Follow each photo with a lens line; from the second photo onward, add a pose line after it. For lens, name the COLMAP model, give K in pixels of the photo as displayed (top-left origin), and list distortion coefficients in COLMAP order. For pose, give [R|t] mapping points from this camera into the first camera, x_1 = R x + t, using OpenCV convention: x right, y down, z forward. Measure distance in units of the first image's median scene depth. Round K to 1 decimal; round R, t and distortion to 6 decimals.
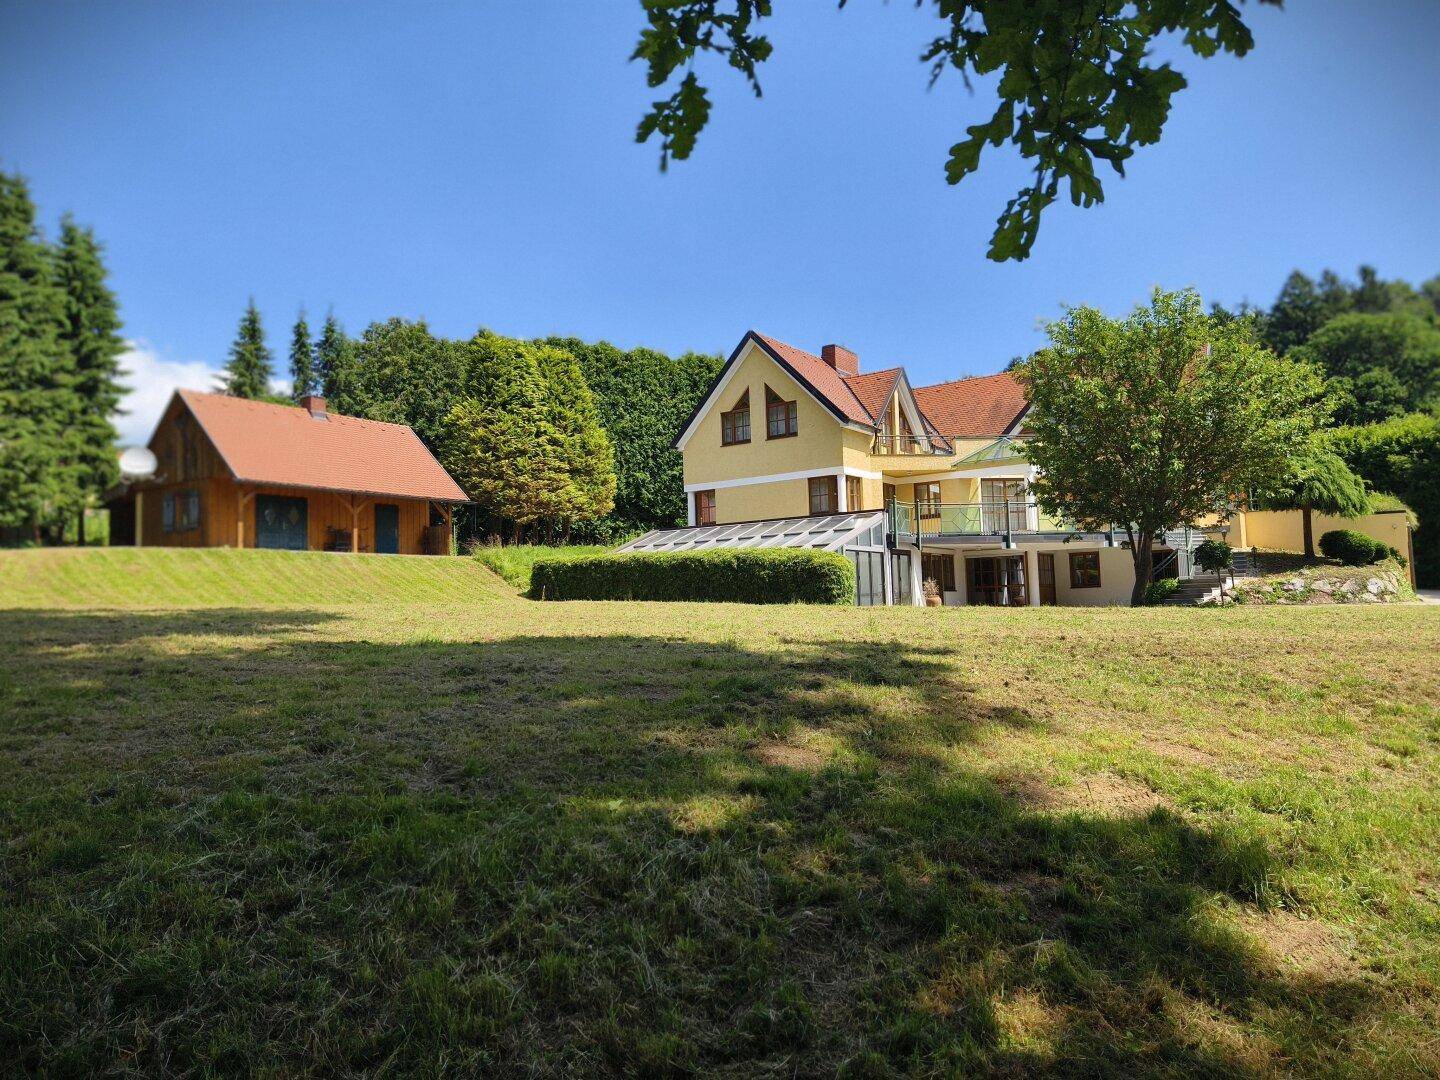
lens RADIAL K [[1008.1, 0, 734.6], [0, 1008.1, 544.5], [0, 0, 1]] dist [0.024961, -0.017386]
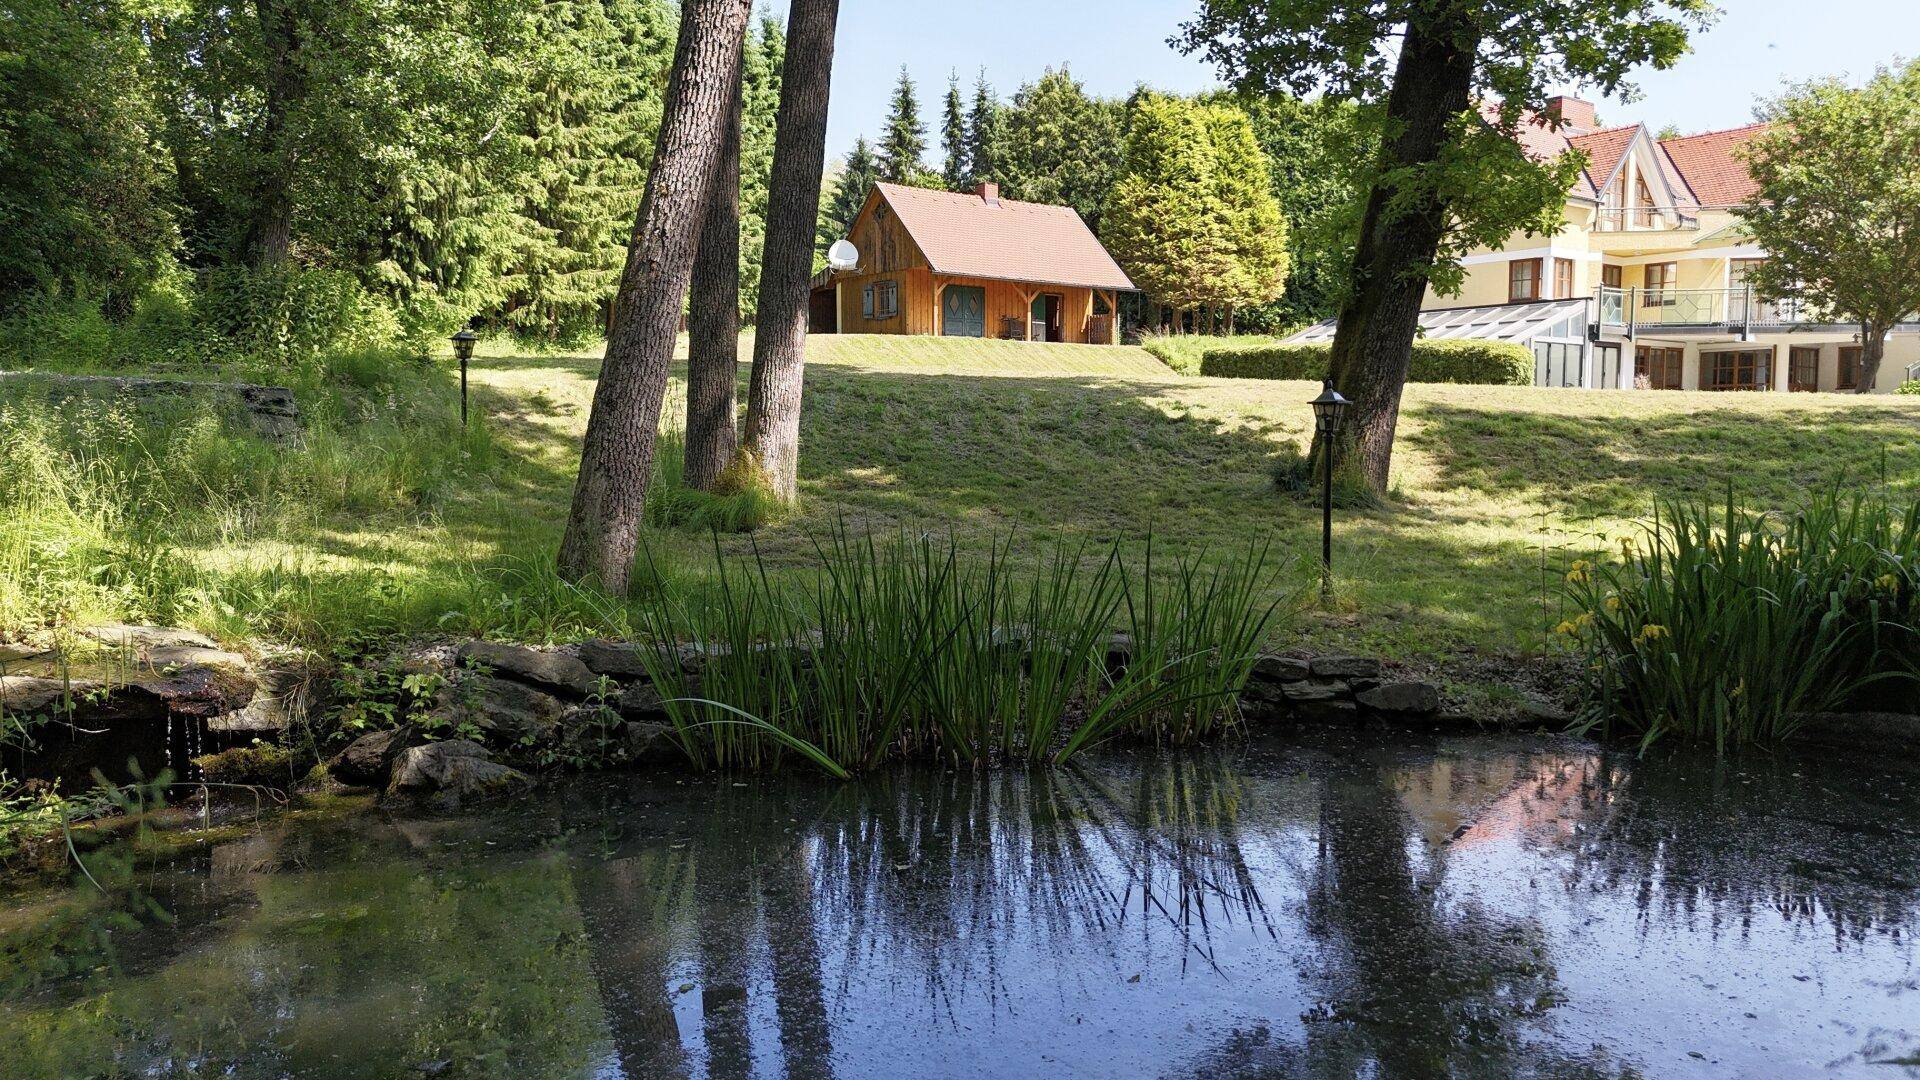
lens RADIAL K [[1444.3, 0, 940.6], [0, 1444.3, 572.5], [0, 0, 1]] dist [0.041909, -0.034695]
pose [[0.943612, 0.061791, -0.325235, 0.028306], [-0.007989, 0.986391, 0.164223, -0.000344], [0.330956, -0.152365, 0.931264, -0.363685]]
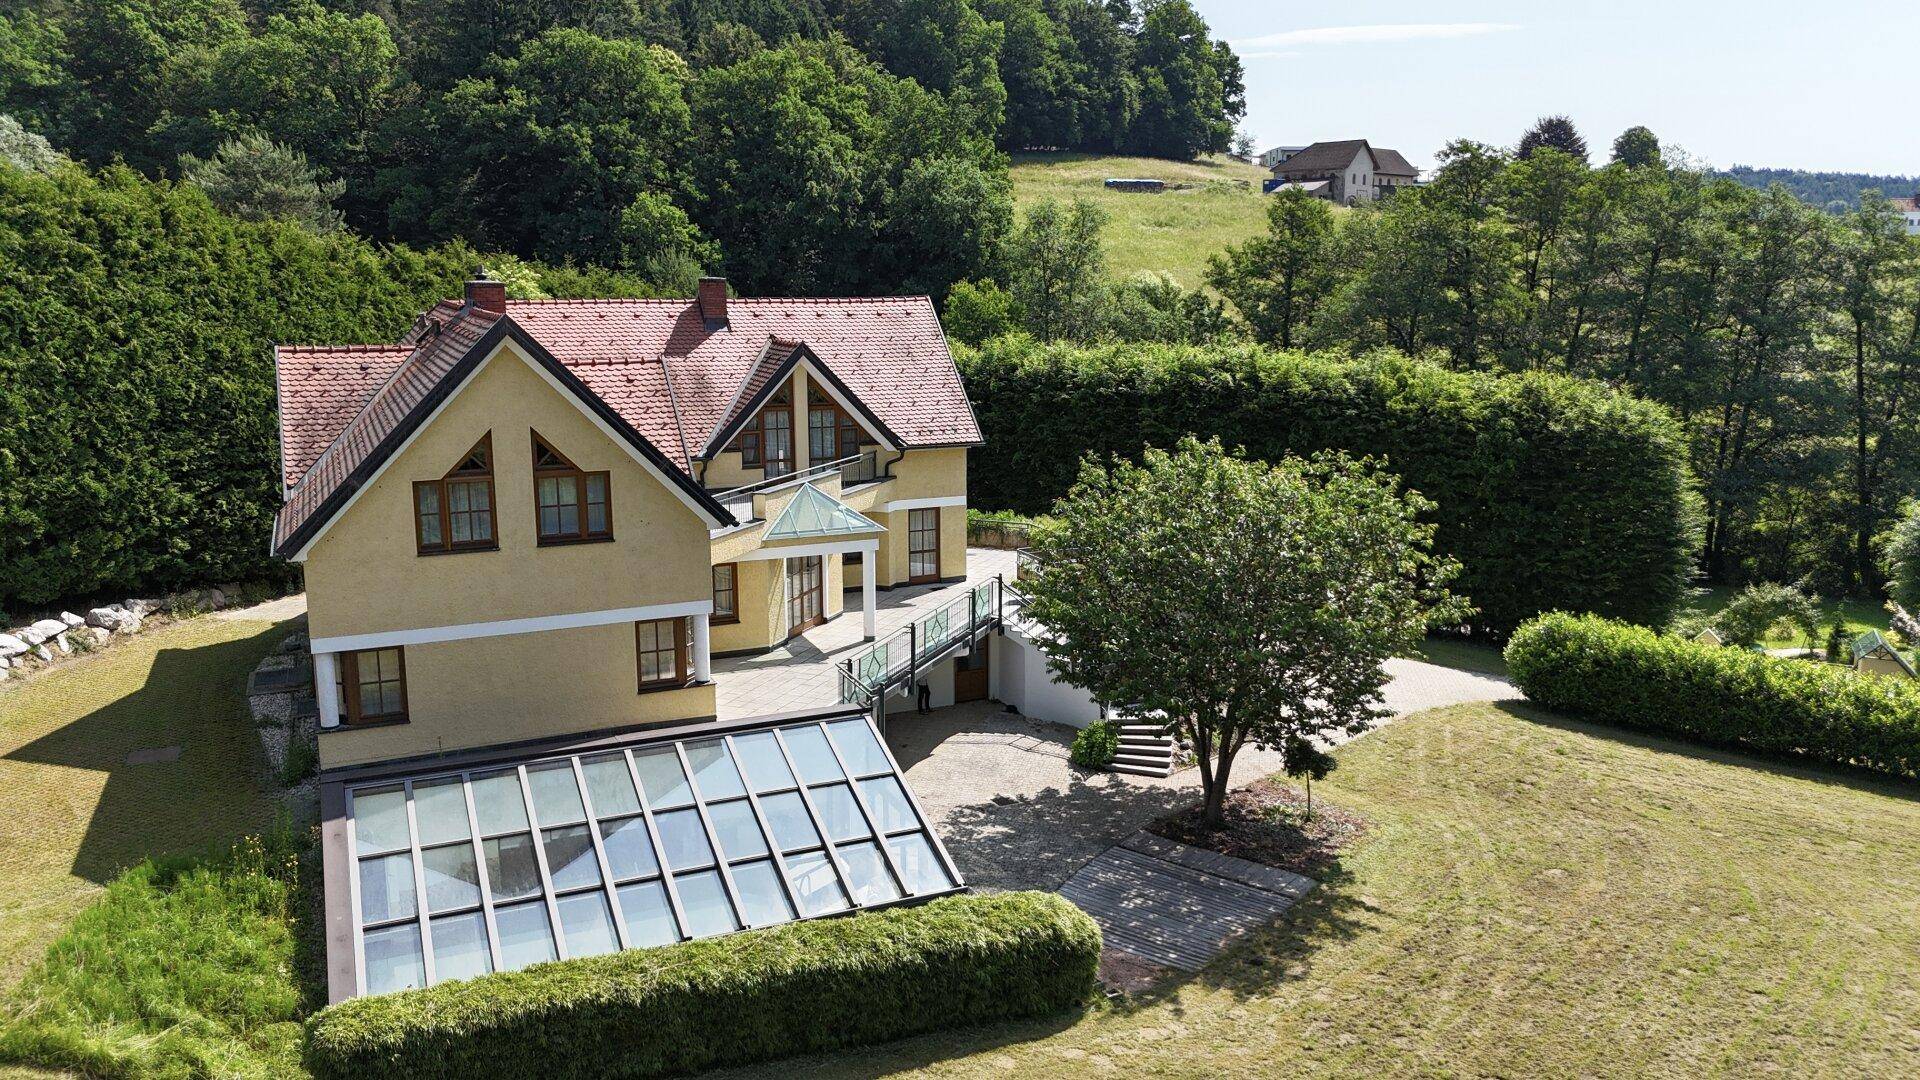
lens RADIAL K [[1444.3, 0, 959.1], [0, 1444.3, 534.9], [0, 0, 1]] dist [0.041909, -0.034695]
pose [[0.528903, -0.126249, 0.839240, -0.388512], [-0.079487, 0.977158, 0.197091, -0.228474], [-0.844952, -0.170951, 0.506786, 0.412324]]
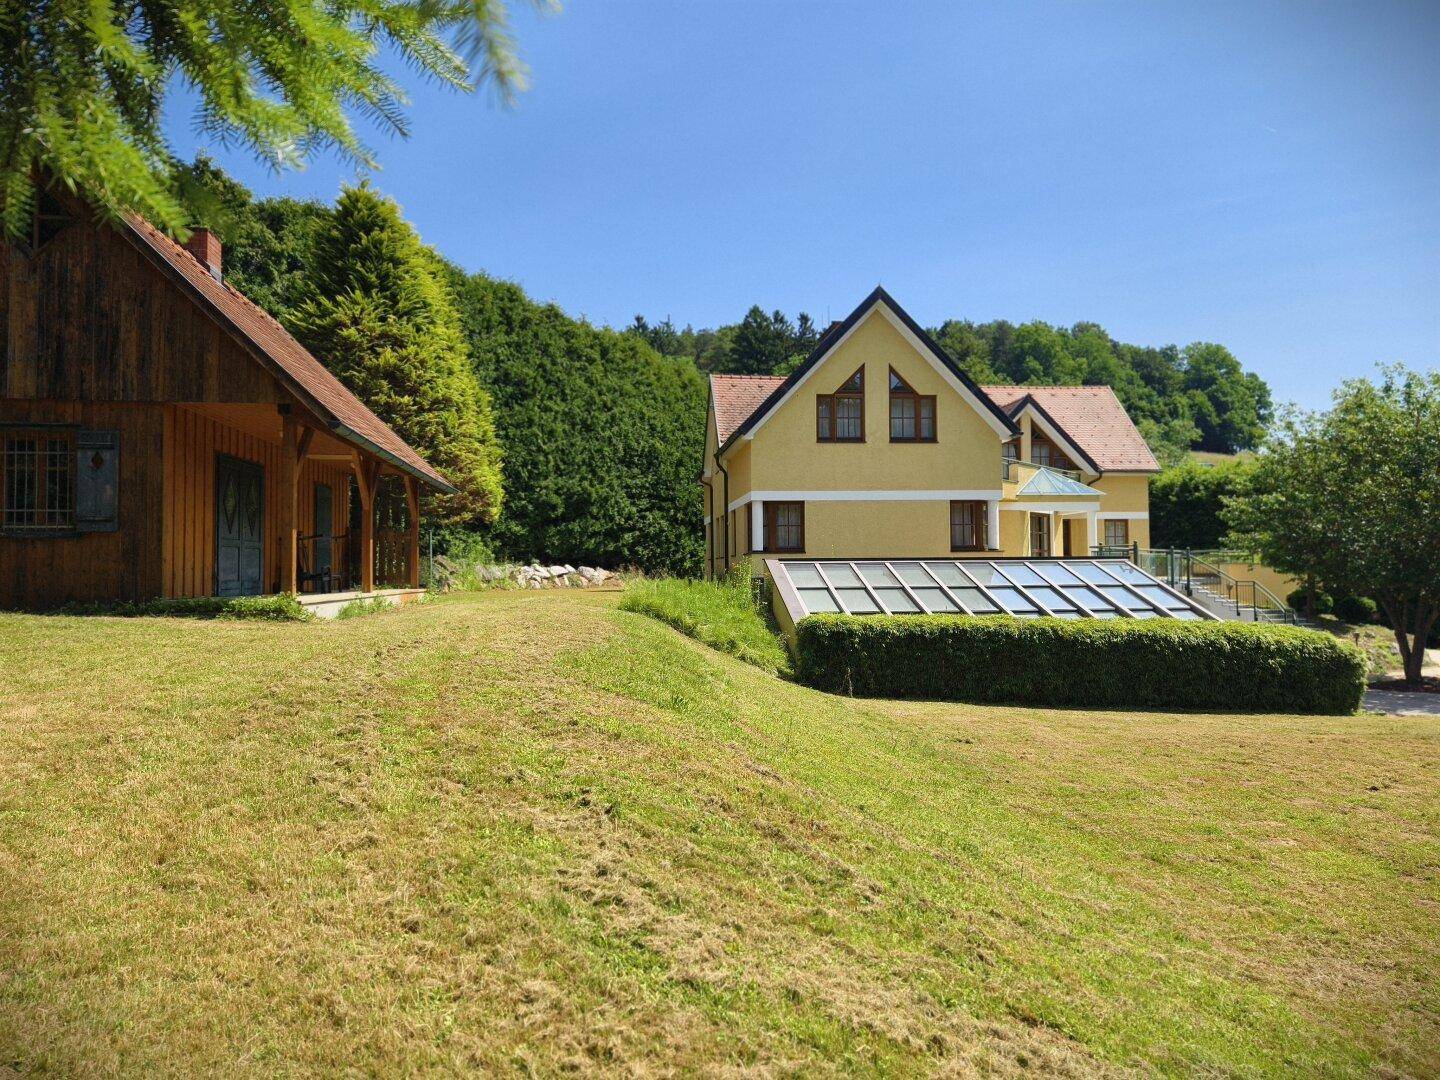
lens RADIAL K [[1008.1, 0, 716.6], [0, 1008.1, 533.2], [0, 0, 1]] dist [0.024961, -0.017386]
pose [[0.758751, 0.052025, 0.649300, -0.466128], [-0.060347, 0.998133, -0.009455, -0.020077], [-0.648580, -0.032009, 0.760473, 0.453144]]
